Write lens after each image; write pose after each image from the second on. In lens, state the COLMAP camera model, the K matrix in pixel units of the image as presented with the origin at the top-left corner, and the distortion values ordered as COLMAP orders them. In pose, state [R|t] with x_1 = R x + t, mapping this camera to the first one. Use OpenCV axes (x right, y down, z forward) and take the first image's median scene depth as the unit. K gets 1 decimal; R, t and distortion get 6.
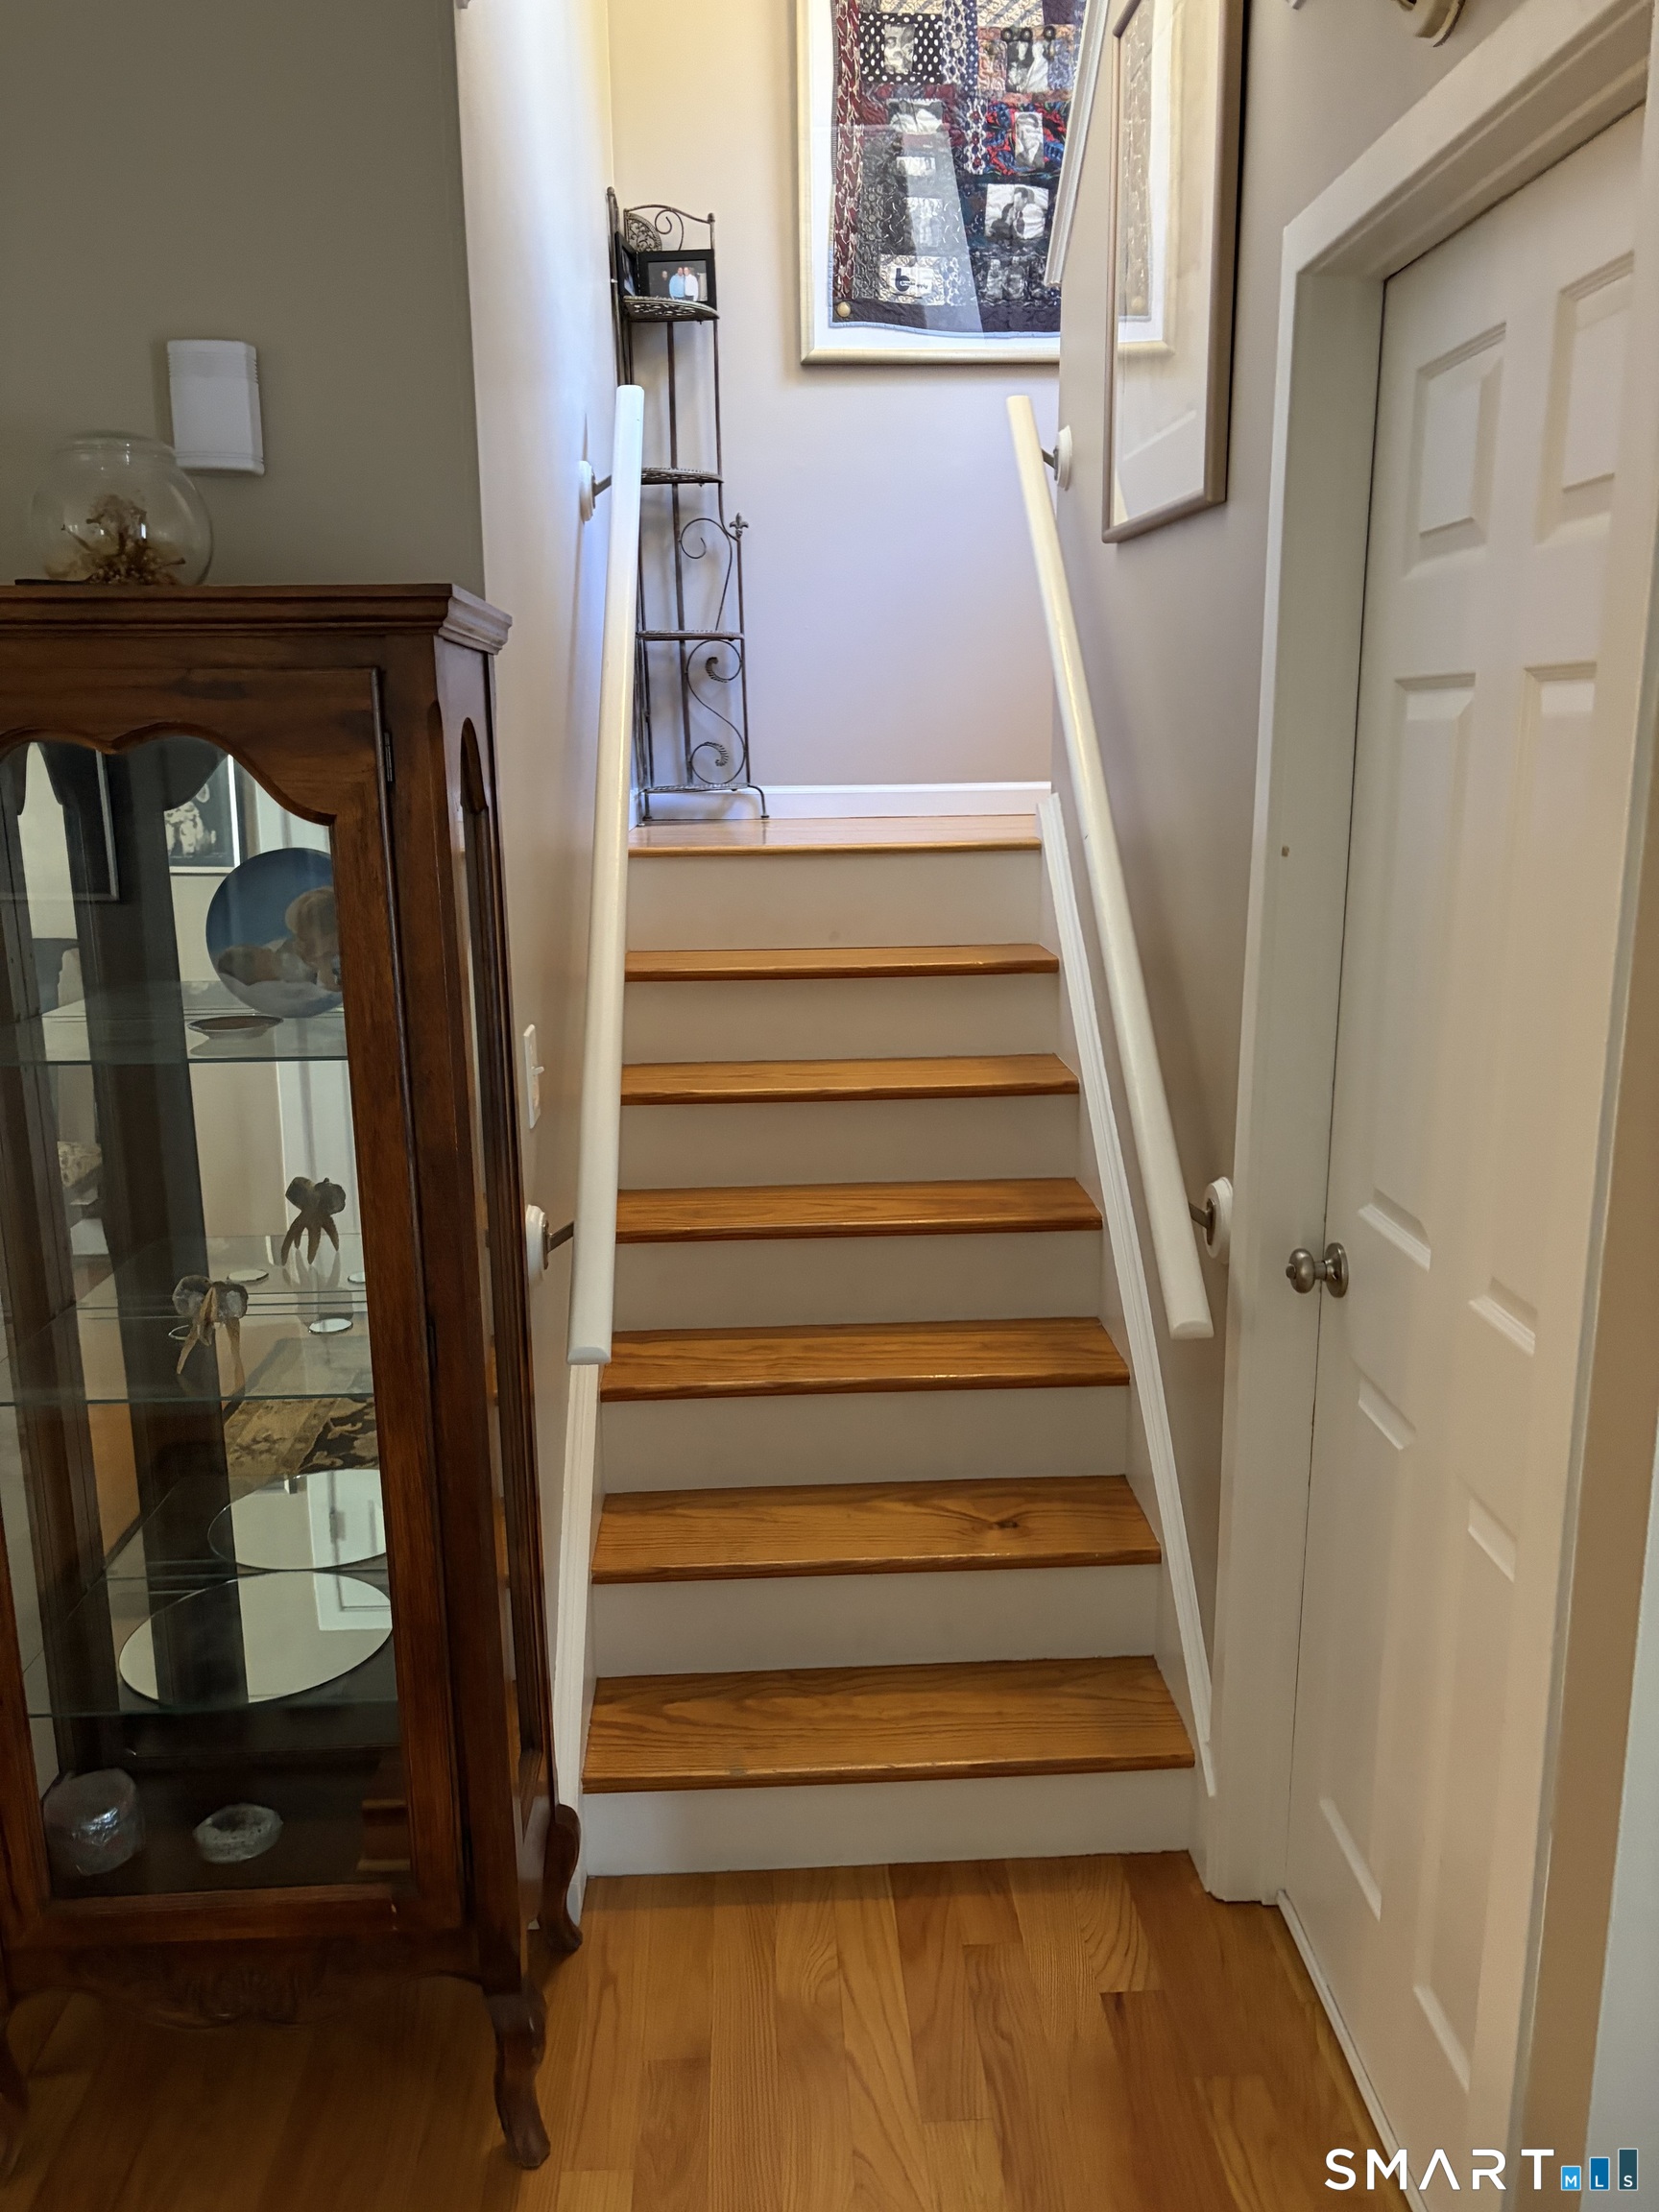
lens RADIAL K [[1660.0, 0, 826.6], [0, 1660.0, 1108.5], [0, 0, 1]] dist [0.004909, -0.010952]
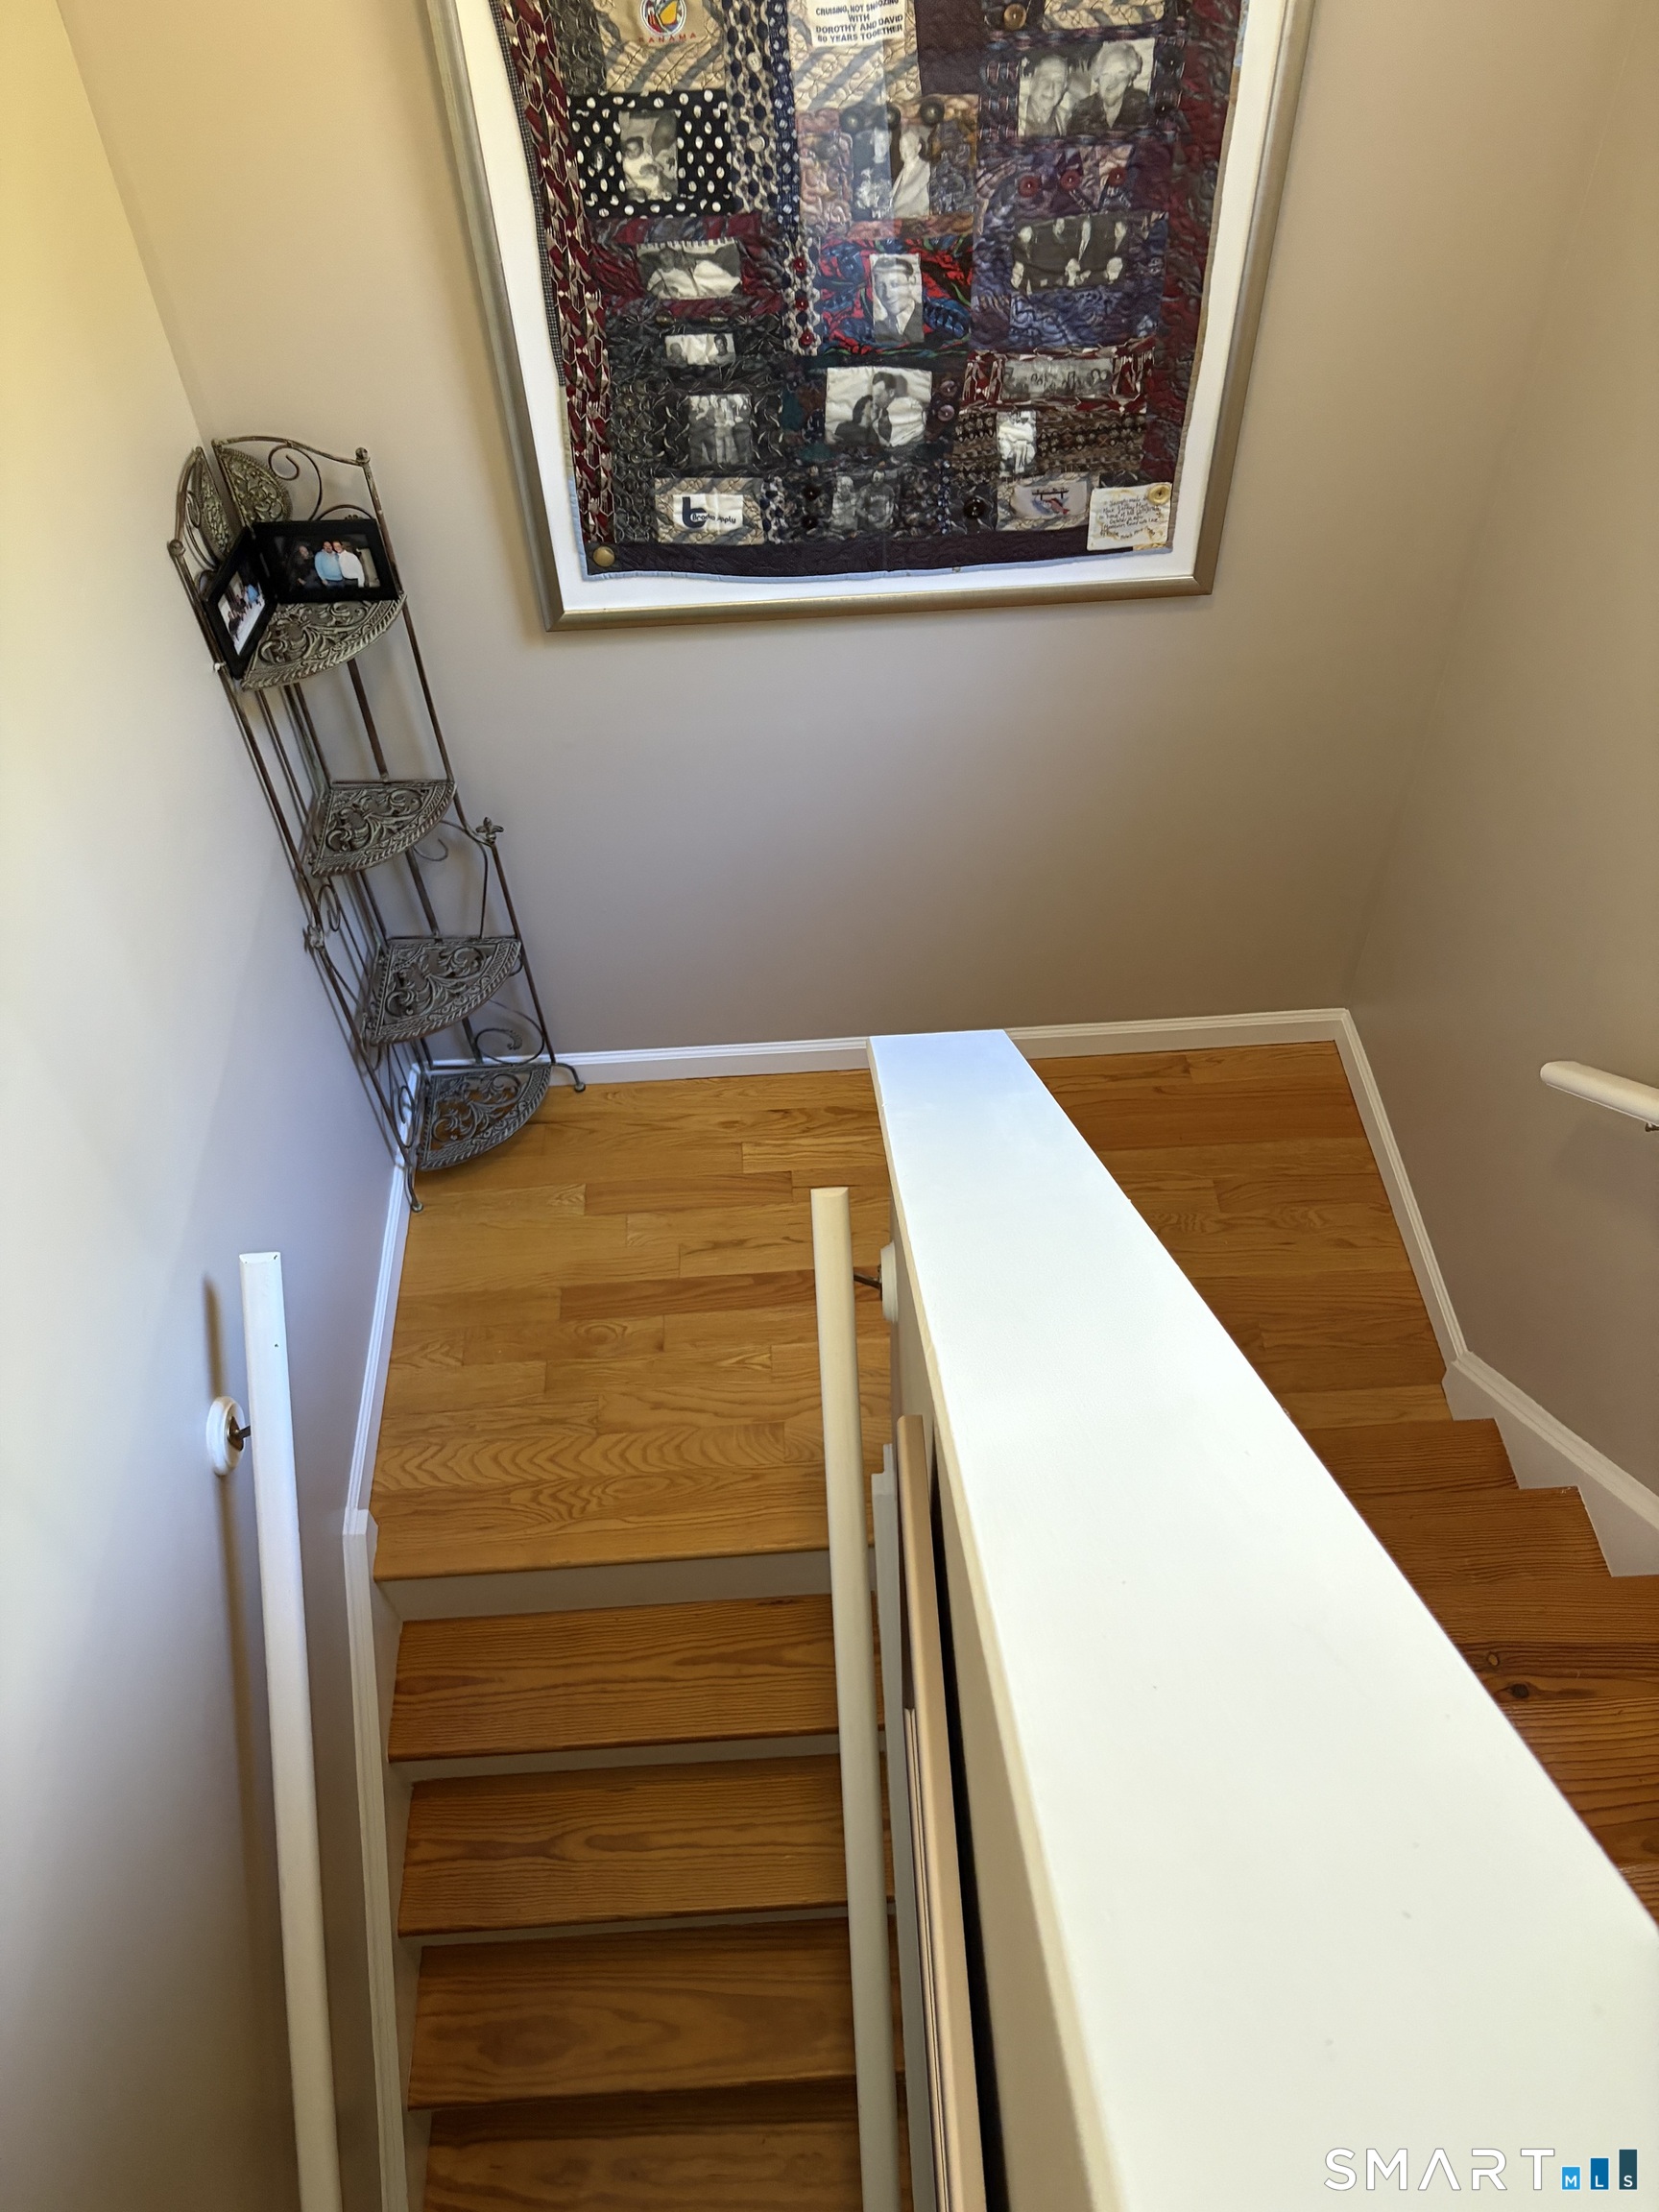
lens RADIAL K [[1660.0, 0, 839.0], [0, 1660.0, 1104.1], [0, 0, 1]] dist [0.004909, -0.010952]
pose [[0.999824, -0.017800, -0.005908, 0.101299], [0.017822, 0.803645, 0.594842, -0.703912], [-0.005840, -0.594843, 0.803821, 0.384462]]
